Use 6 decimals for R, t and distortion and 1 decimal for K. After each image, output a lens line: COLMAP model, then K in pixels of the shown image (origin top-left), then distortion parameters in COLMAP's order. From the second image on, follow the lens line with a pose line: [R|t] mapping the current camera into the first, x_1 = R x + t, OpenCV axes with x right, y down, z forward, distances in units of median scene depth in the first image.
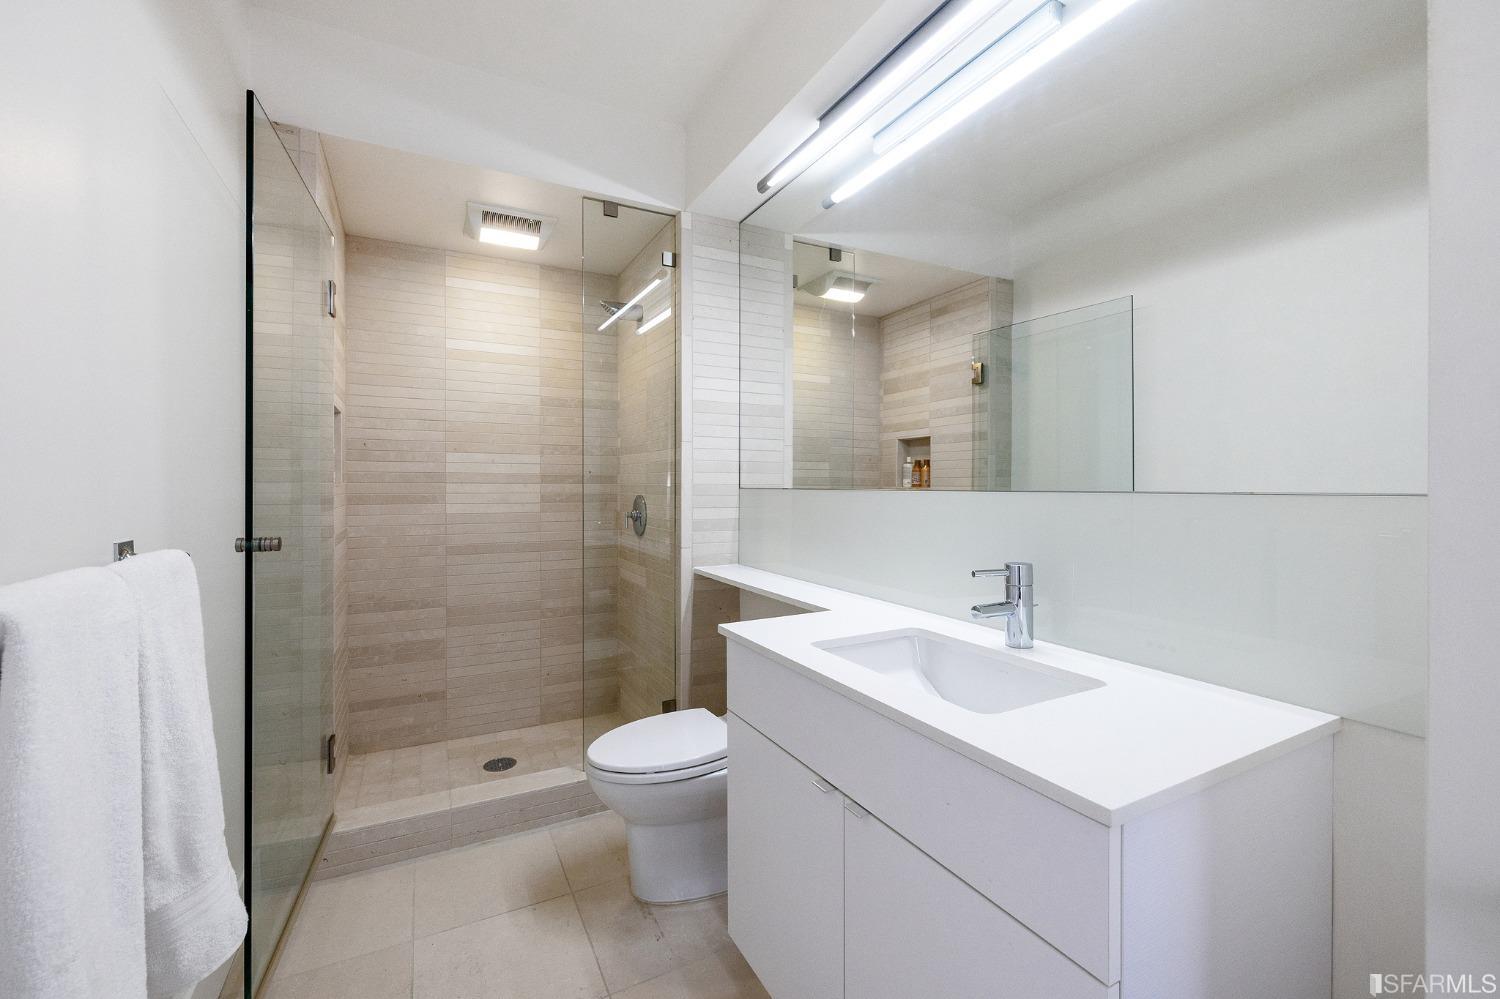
lens RADIAL K [[623.9, 0, 749.7], [0, 623.9, 489.8], [0, 0, 1]] dist [-0.002030, -0.000395]
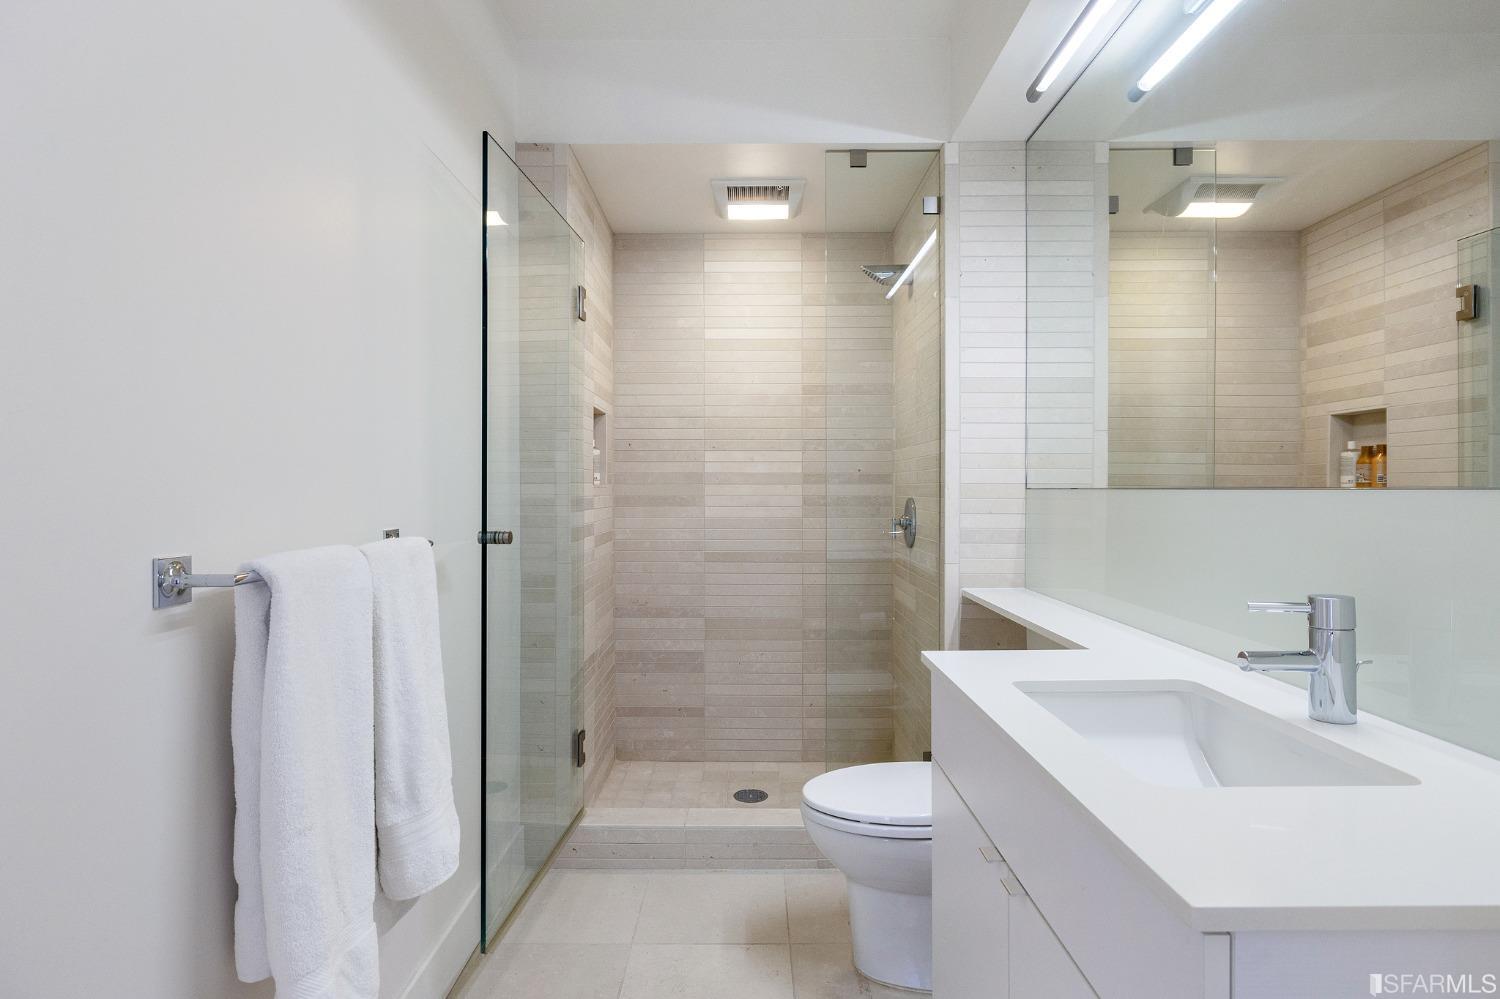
lens RADIAL K [[803.0, 0, 753.8], [0, 803.0, 493.7], [0, 0, 1]] dist [-0.007460, -0.000368]
pose [[0.884318, 0.000671, -0.466884, 0.142219], [-0.001712, 0.999997, -0.001805, 0.005701], [0.466881, 0.002395, 0.884317, -0.023684]]
